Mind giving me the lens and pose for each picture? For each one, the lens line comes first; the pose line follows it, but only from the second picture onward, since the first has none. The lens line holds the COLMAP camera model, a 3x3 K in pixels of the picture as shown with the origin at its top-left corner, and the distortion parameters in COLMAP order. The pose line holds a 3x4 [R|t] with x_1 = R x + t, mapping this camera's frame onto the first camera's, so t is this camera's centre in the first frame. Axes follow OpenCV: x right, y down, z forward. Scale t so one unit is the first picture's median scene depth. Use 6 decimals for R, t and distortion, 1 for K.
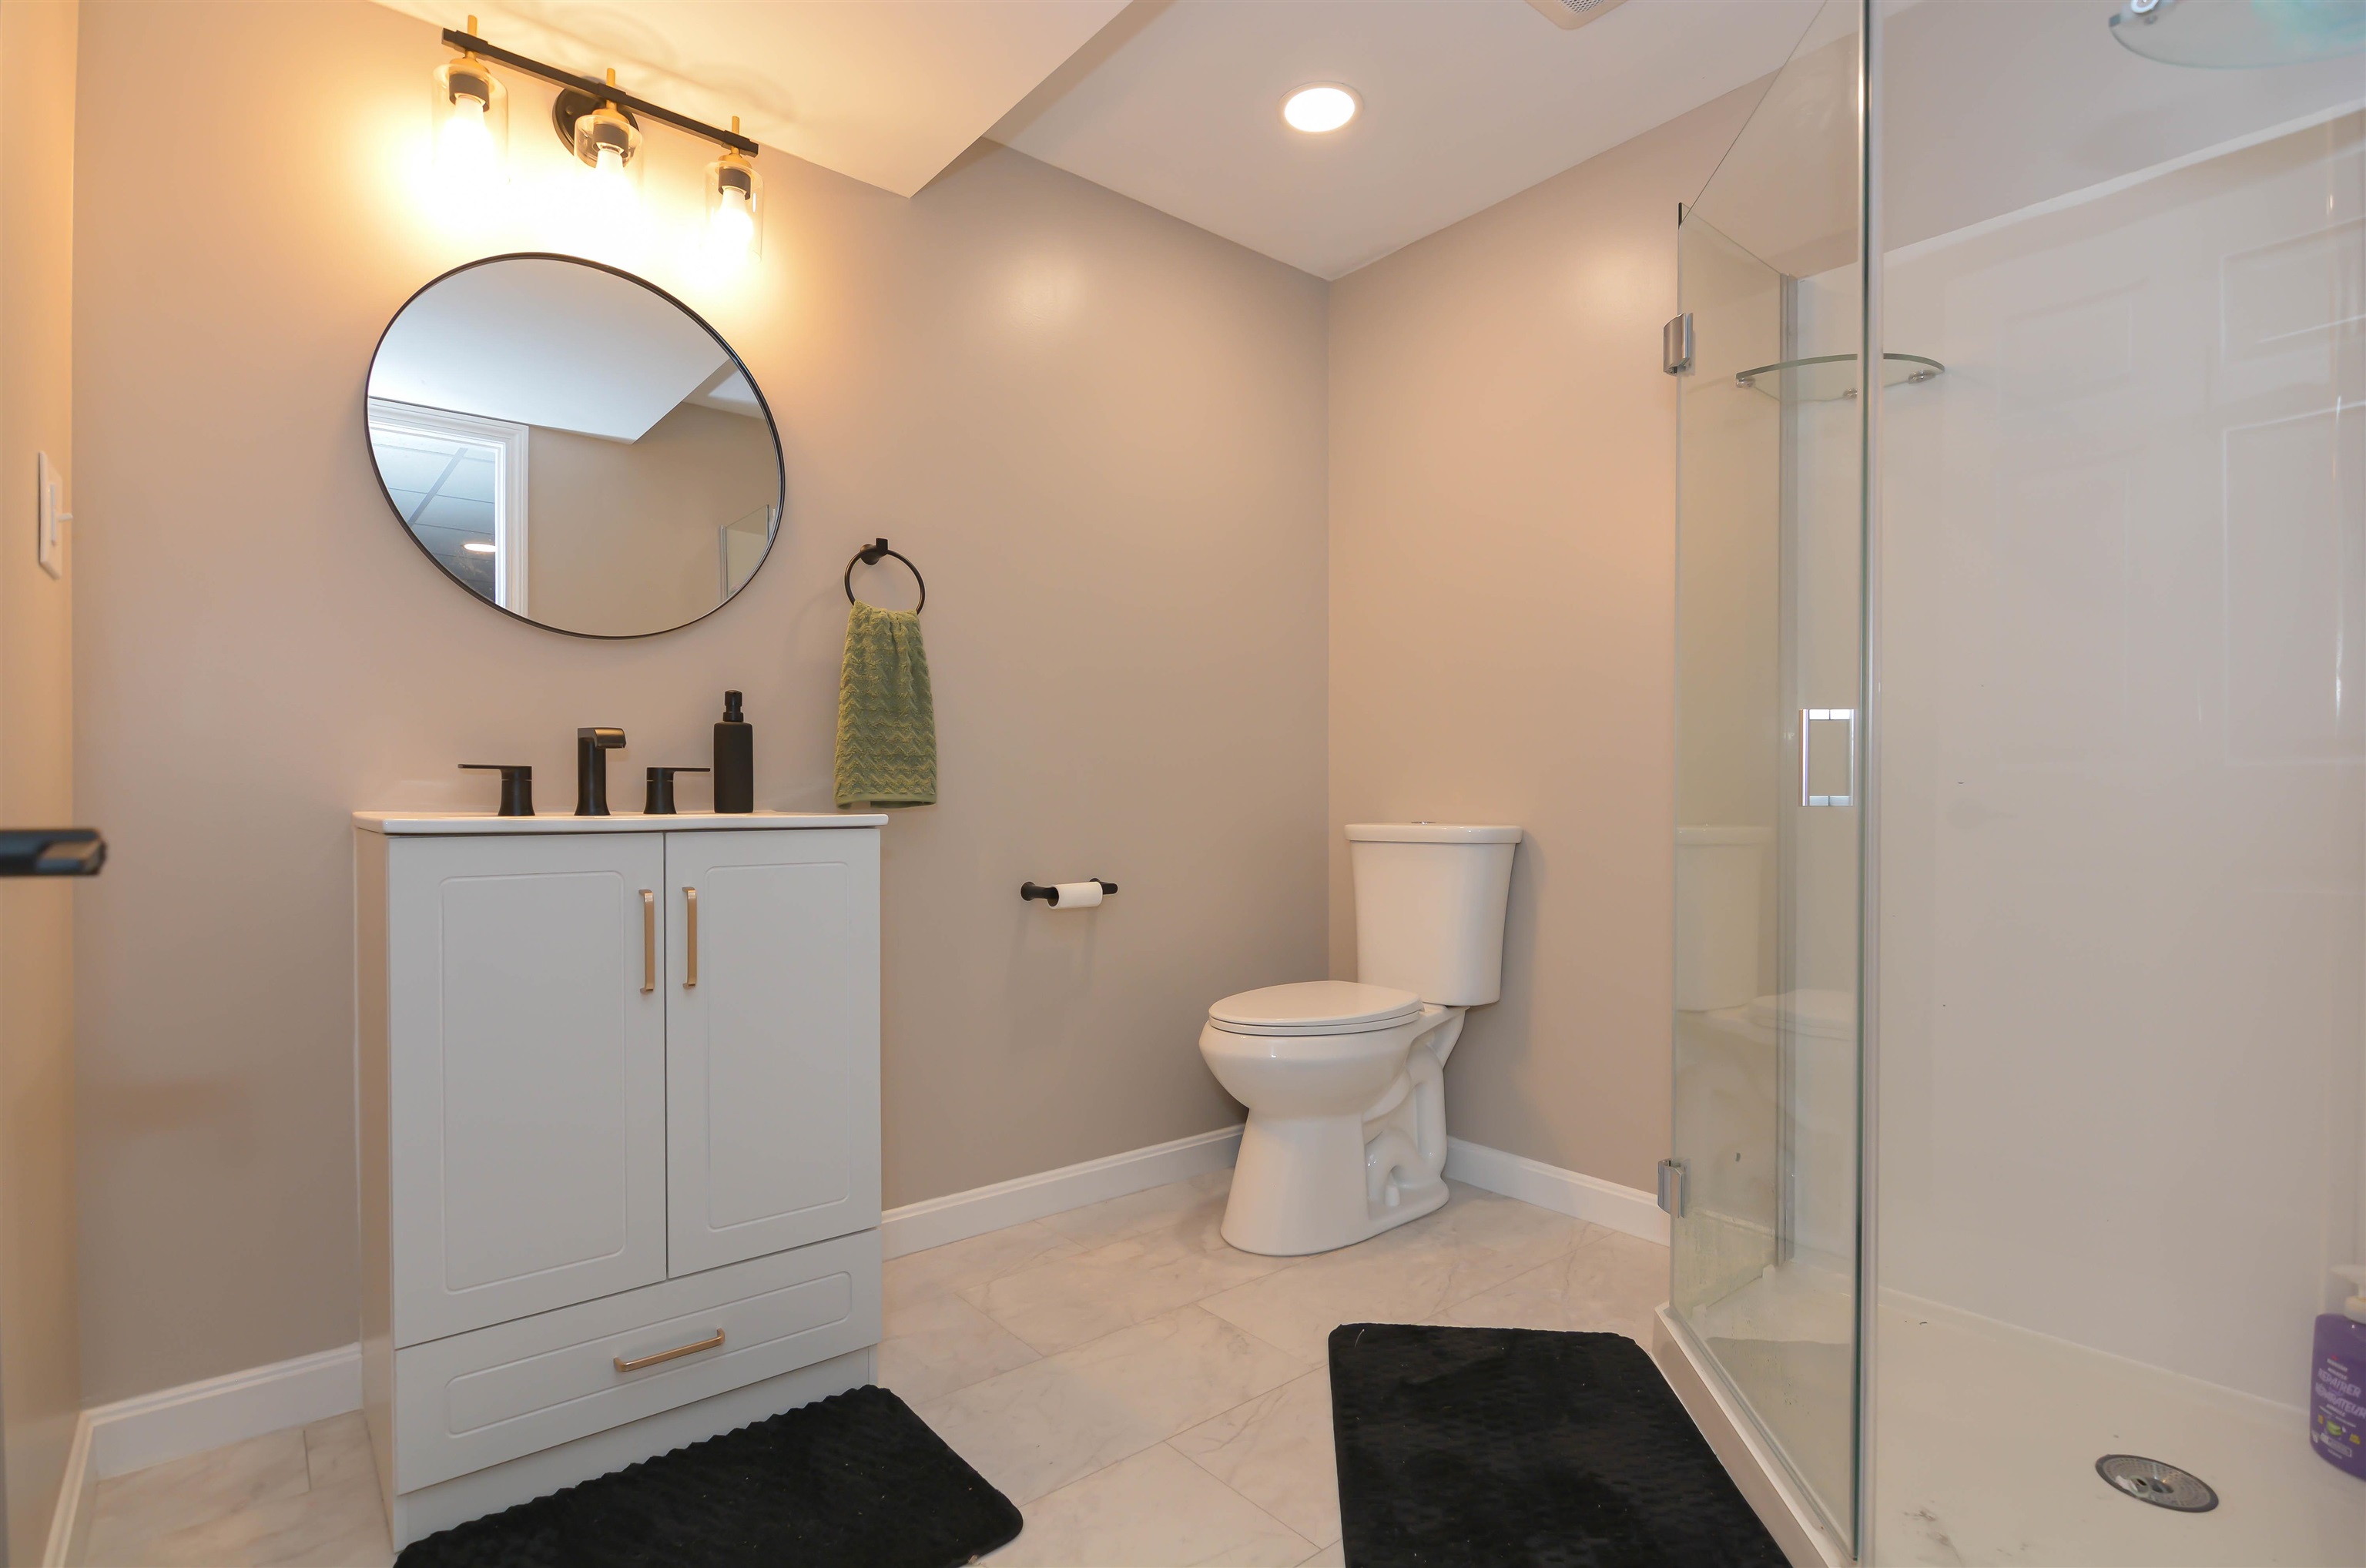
lens RADIAL K [[1126.4, 0, 1196.8], [0, 1126.4, 821.3], [0, 0, 1]] dist [0.010744, -0.016180]
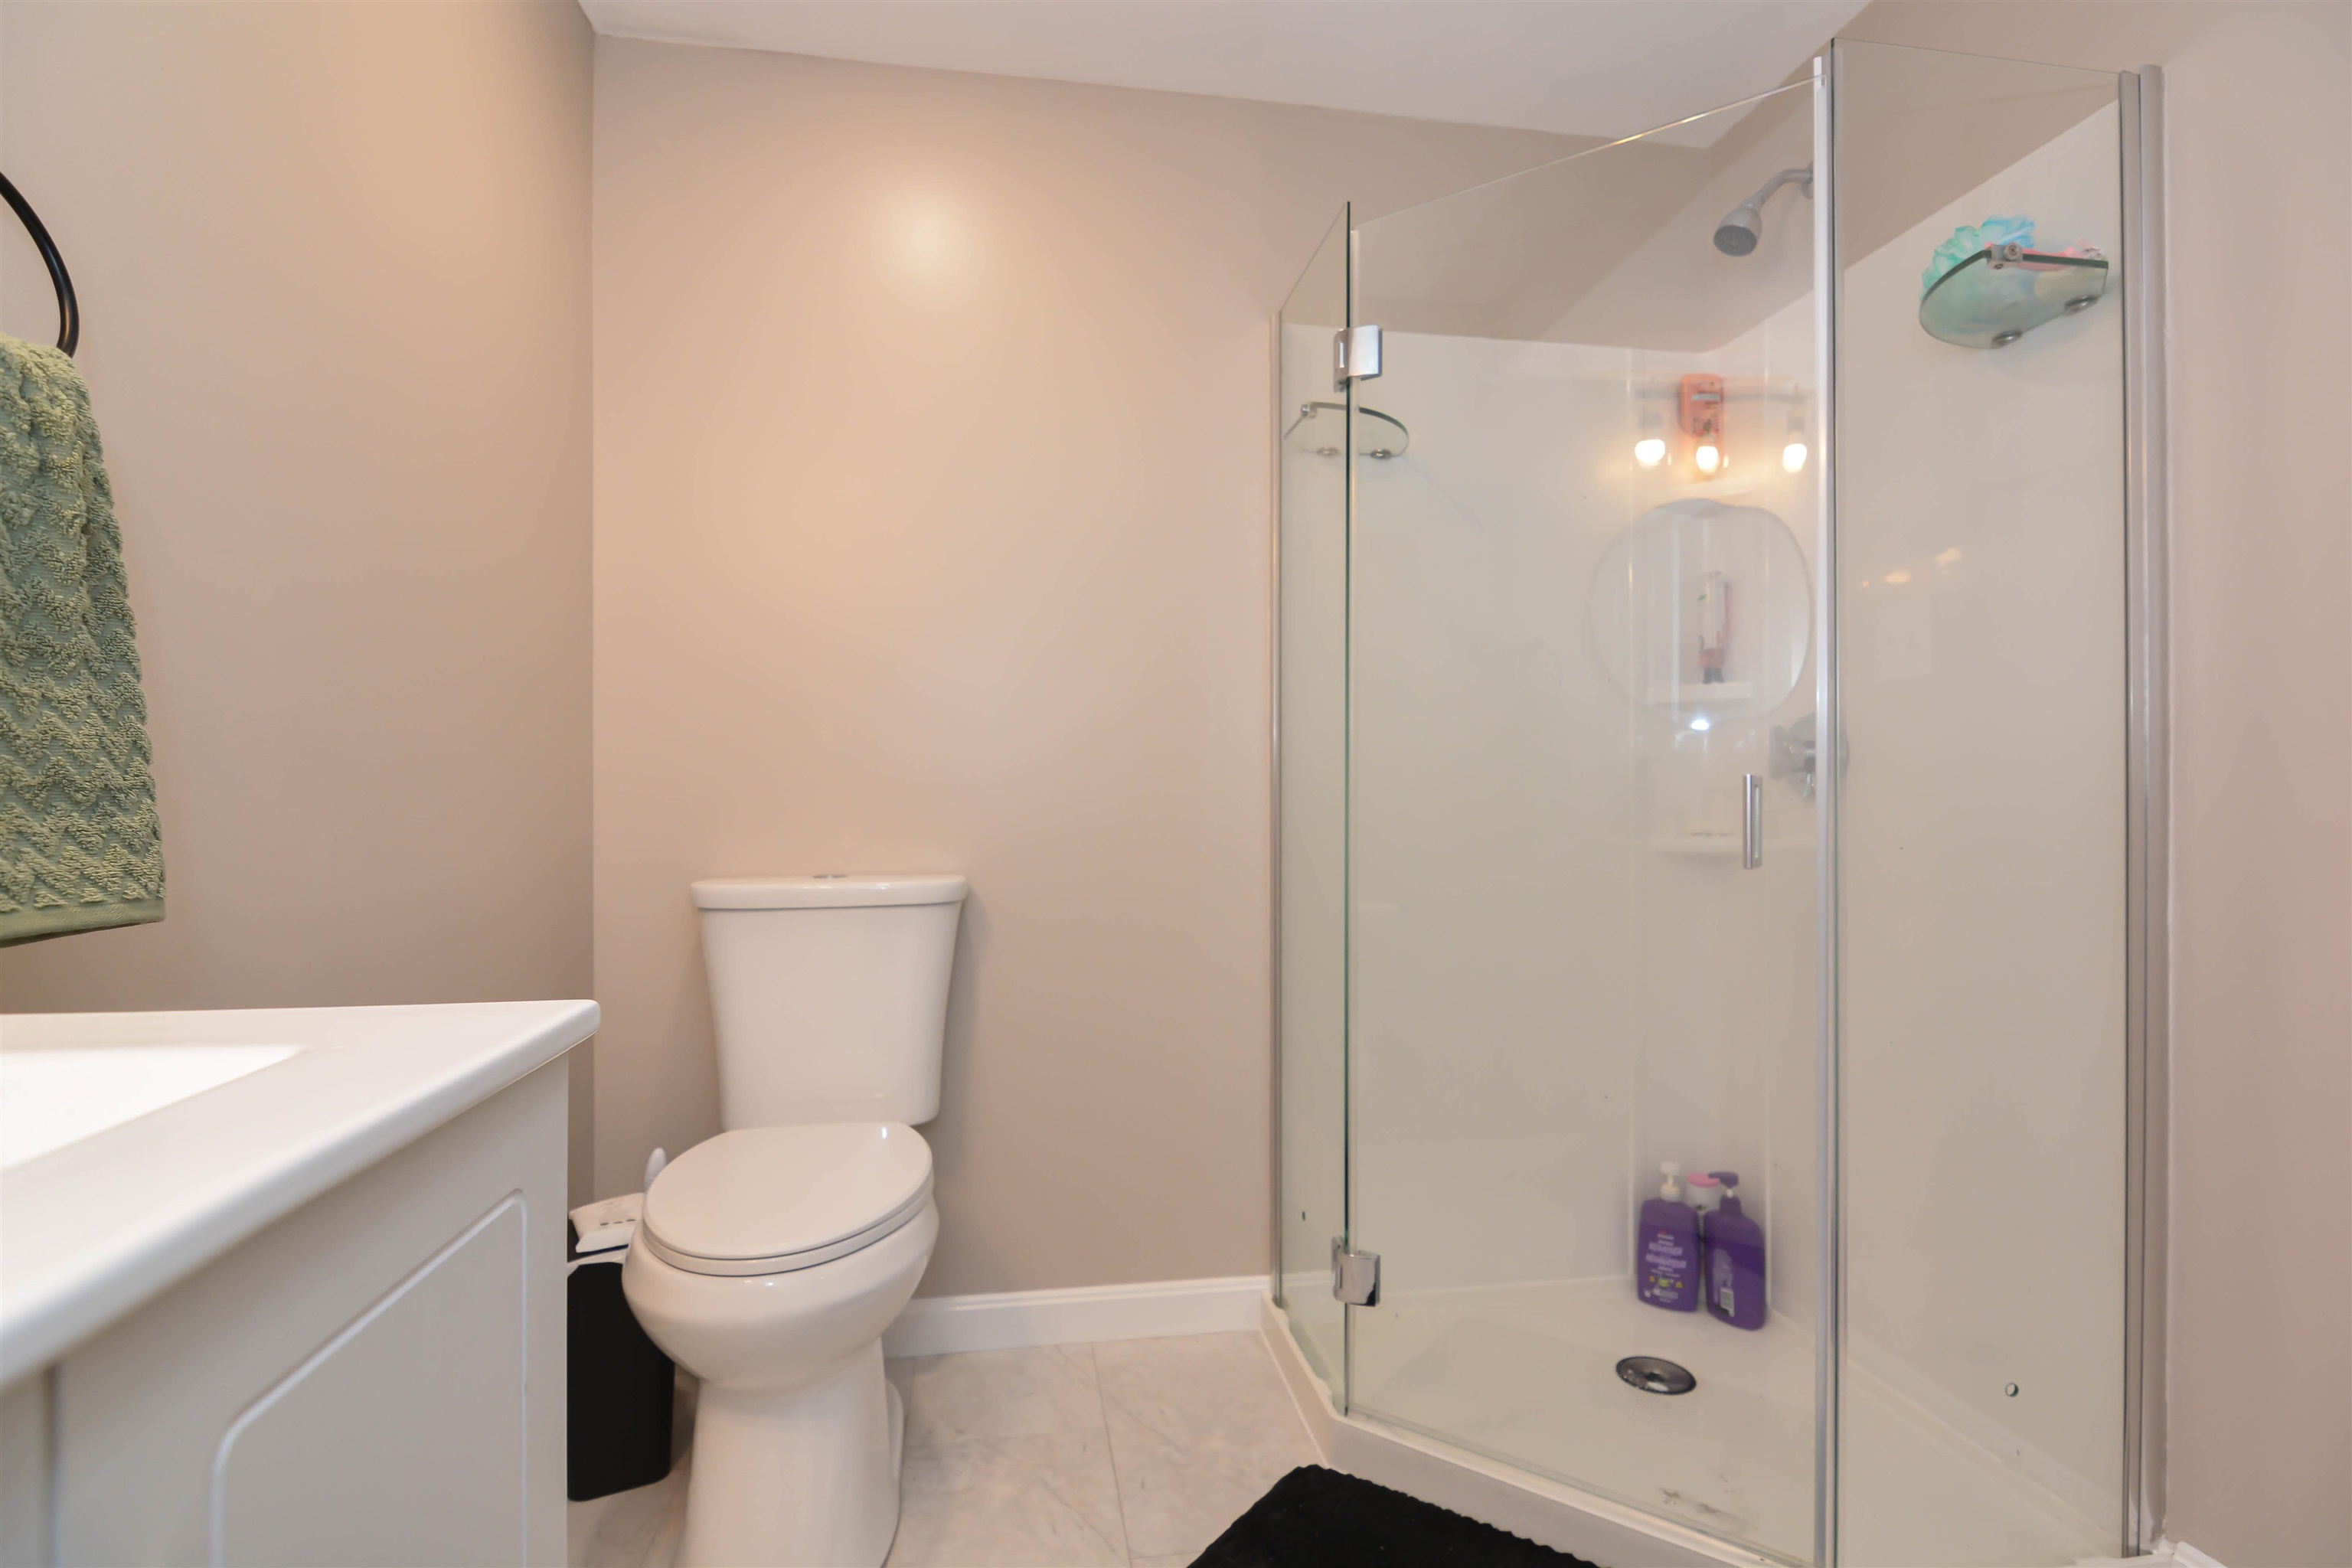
lens RADIAL K [[1128.8, 0, 1179.8], [0, 1128.8, 801.4], [0, 0, 1]] dist [0.000659, -0.000040]
pose [[0.509894, -0.000717, 0.860237, -0.375778], [0.017206, 0.999808, -0.009366, -0.045293], [-0.860065, 0.019577, 0.509809, 0.556255]]
